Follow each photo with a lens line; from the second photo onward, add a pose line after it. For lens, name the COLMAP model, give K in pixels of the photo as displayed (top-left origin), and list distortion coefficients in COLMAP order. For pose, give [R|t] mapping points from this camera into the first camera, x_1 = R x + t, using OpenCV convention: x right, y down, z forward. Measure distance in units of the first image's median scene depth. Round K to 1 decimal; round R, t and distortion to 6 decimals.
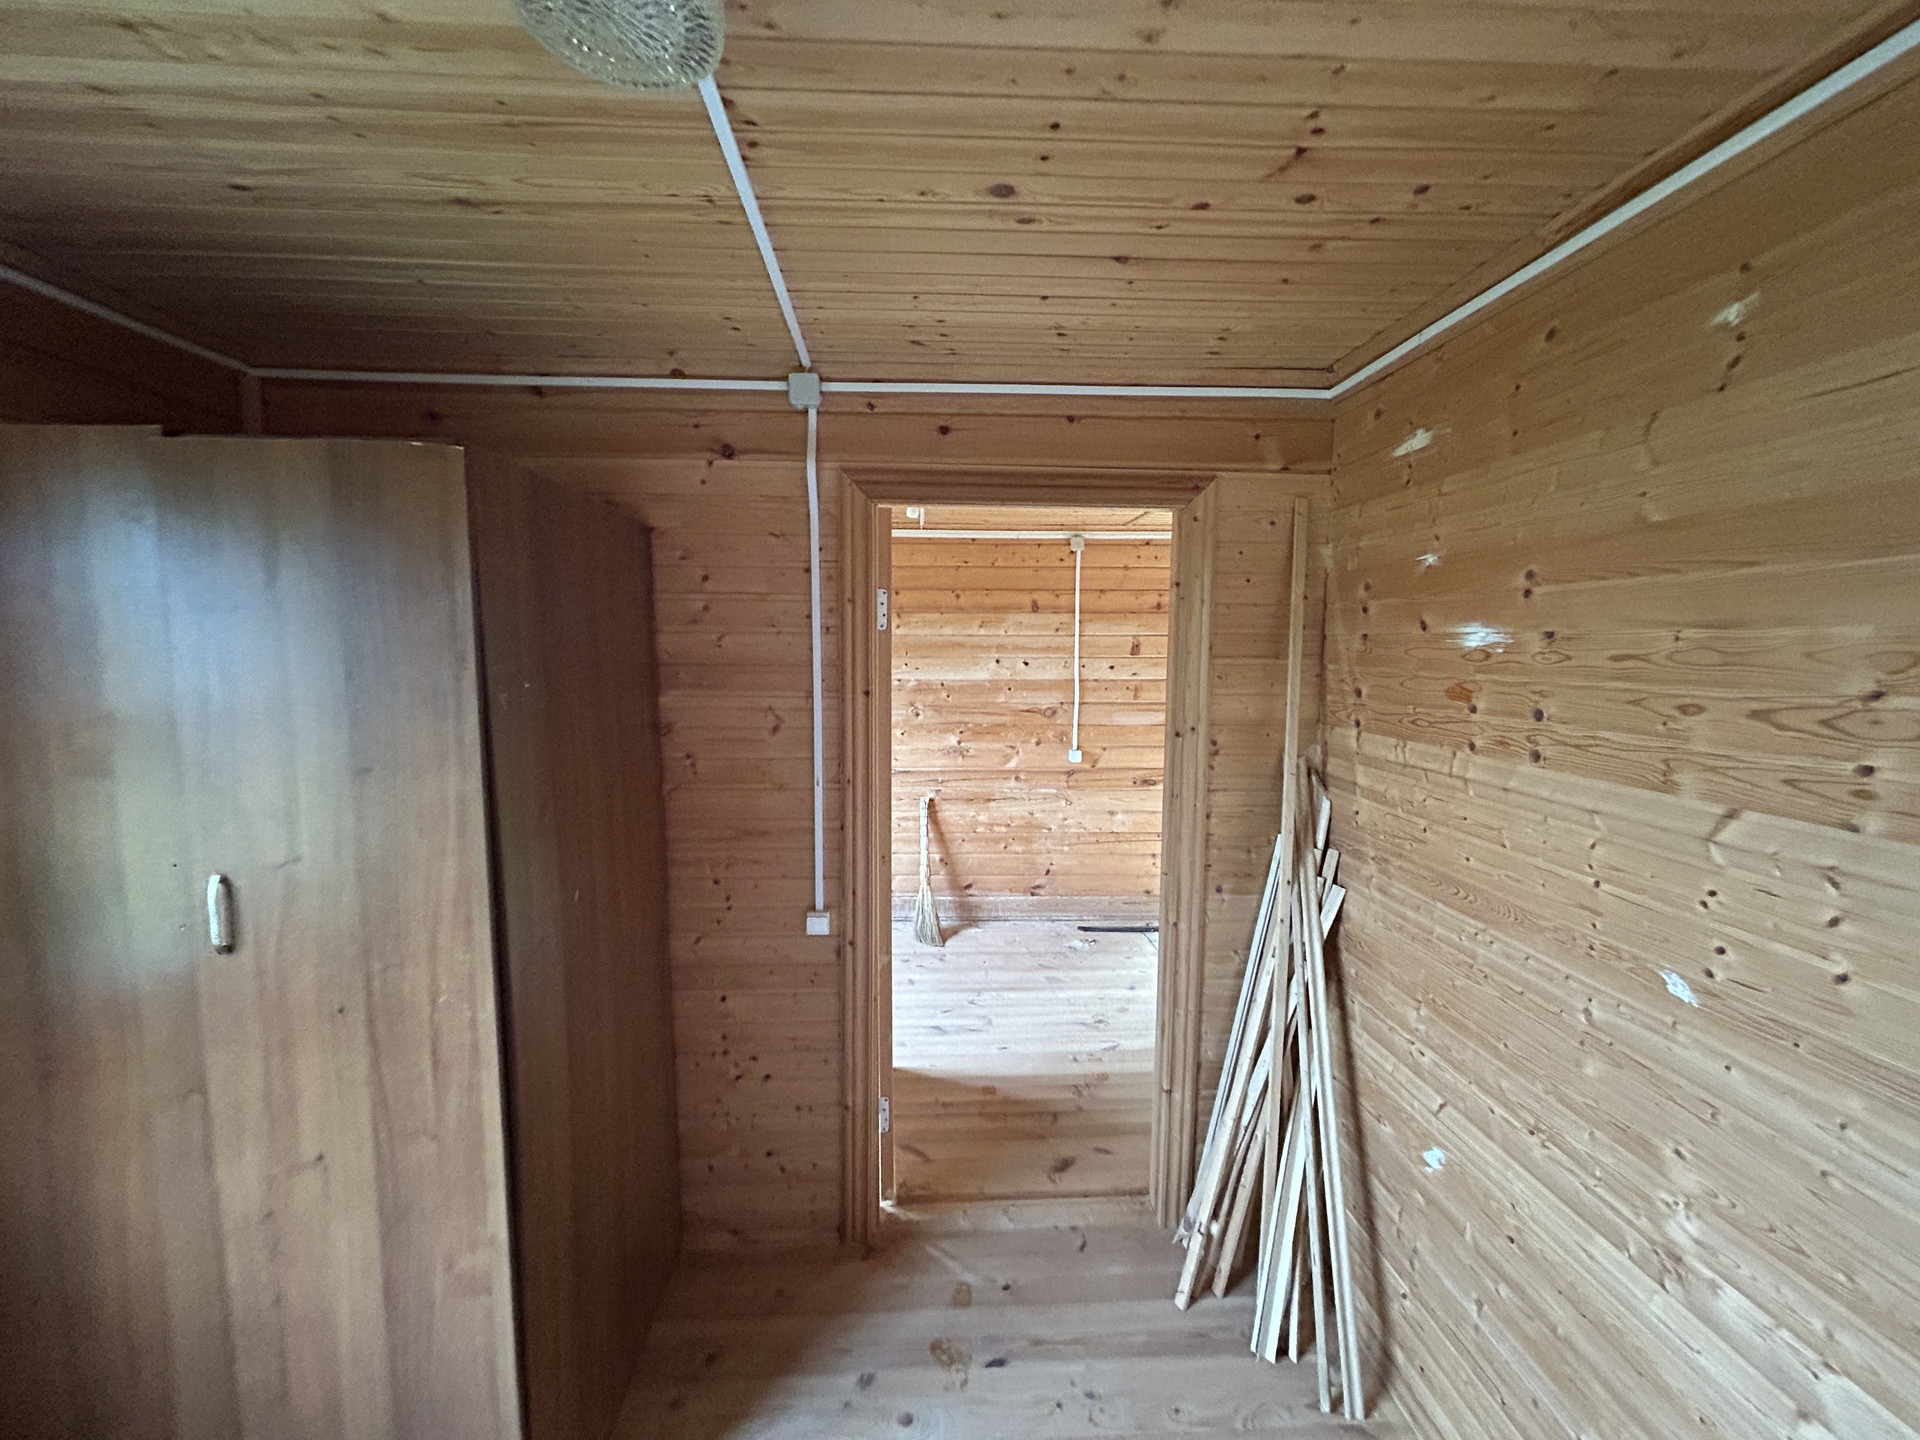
lens RADIAL K [[767.8, 0, 958.0], [0, 767.8, 720.1], [0, 0, 1]] dist [-0.000922, 0.000145]
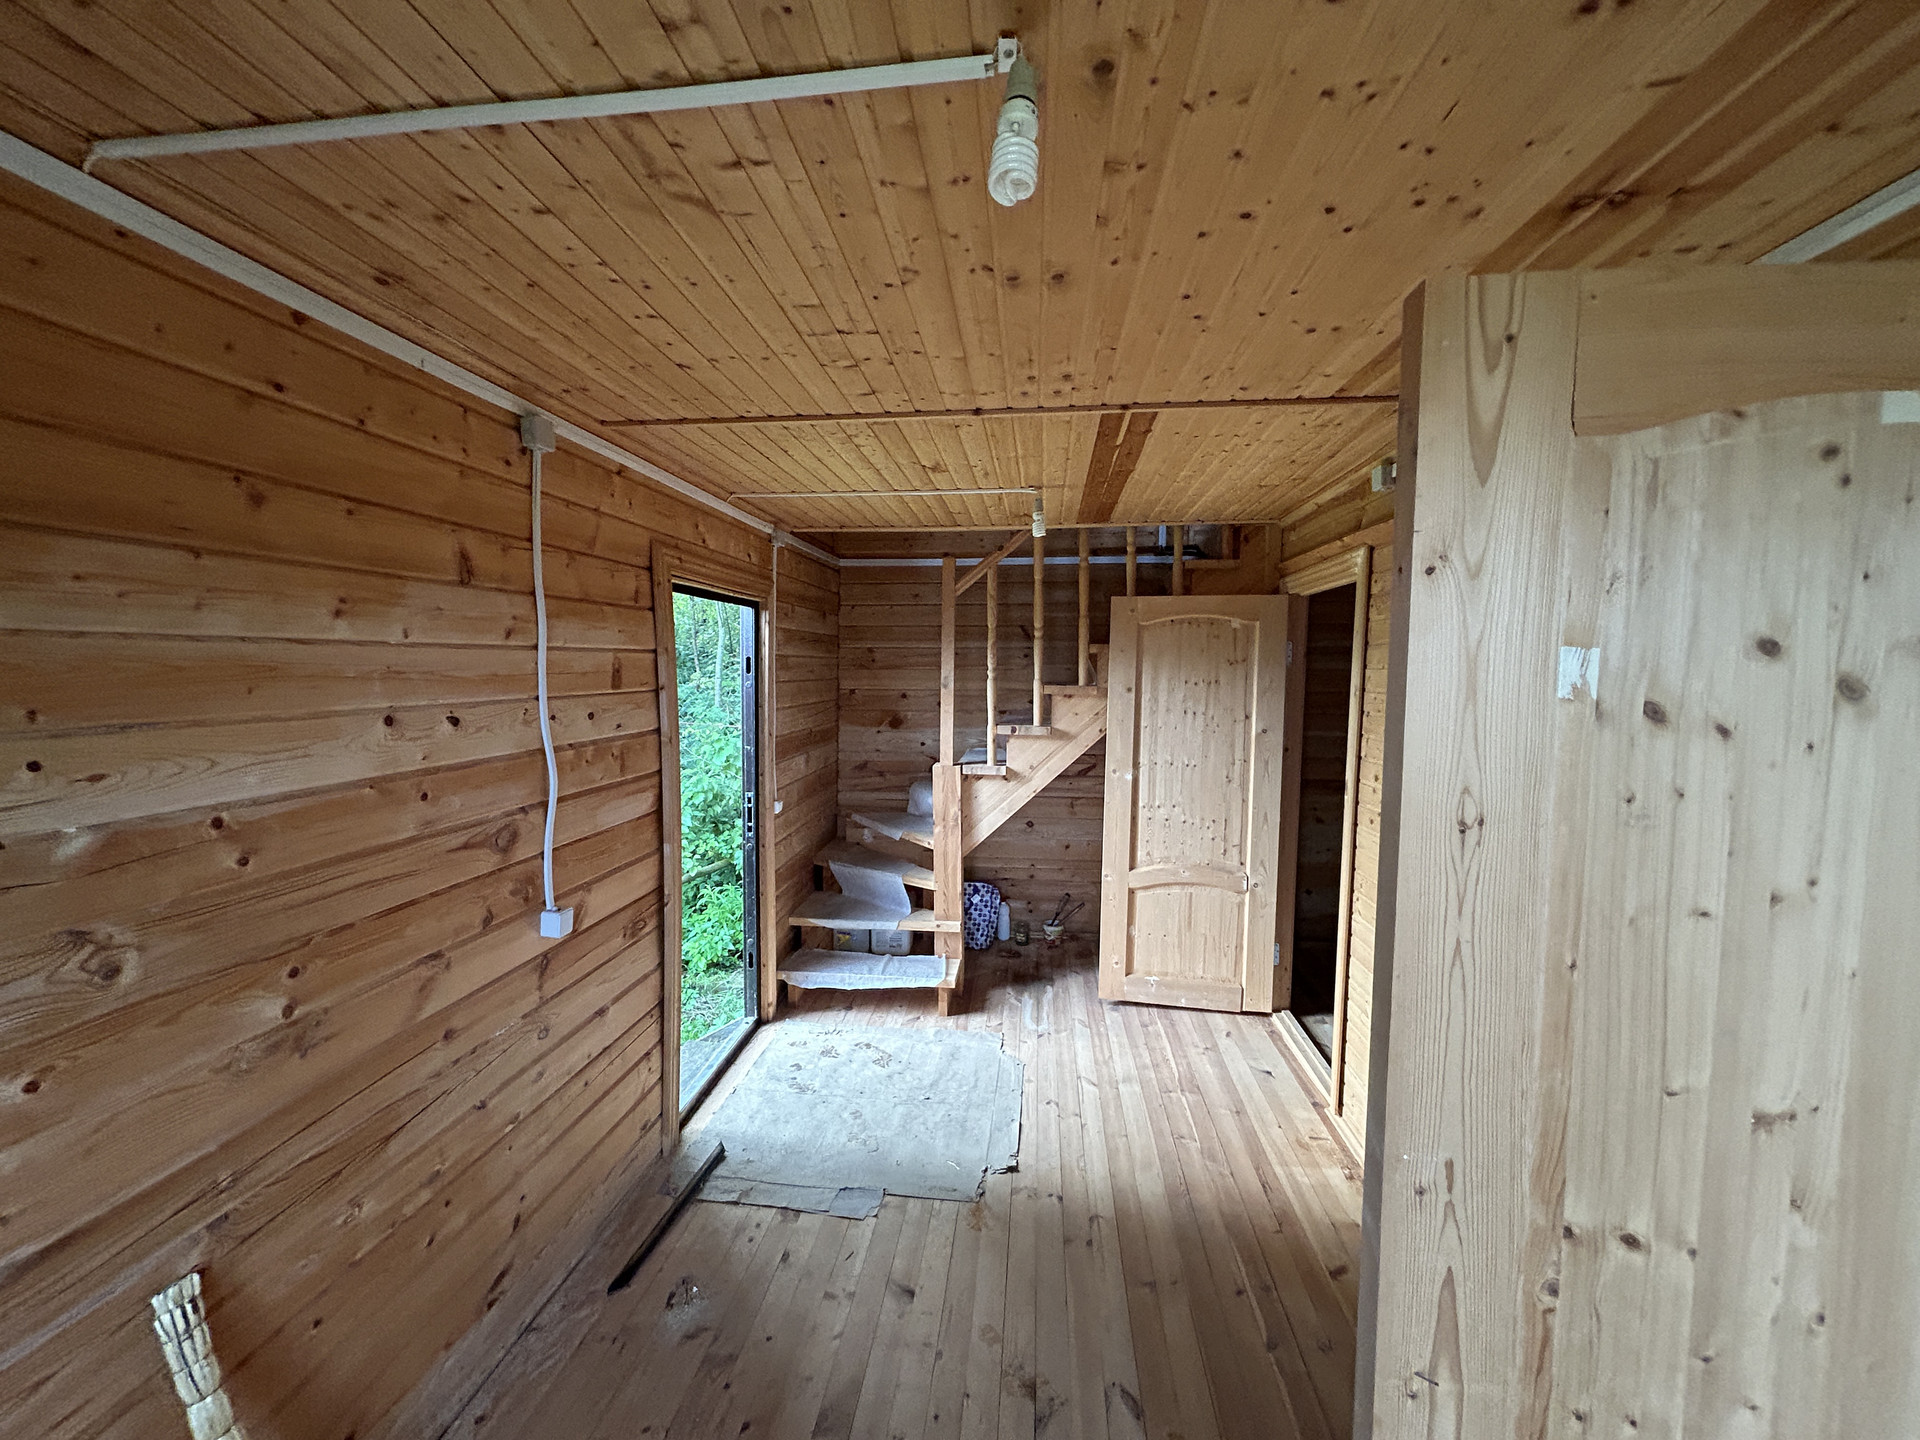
lens RADIAL K [[767.8, 0, 951.0], [0, 767.8, 716.7], [0, 0, 1]] dist [-0.000922, 0.000145]
pose [[0.170003, -0.066143, 0.983221, -0.235728], [0.089645, 0.994646, 0.051411, -0.073480], [-0.981358, 0.079401, 0.175023, 0.702878]]
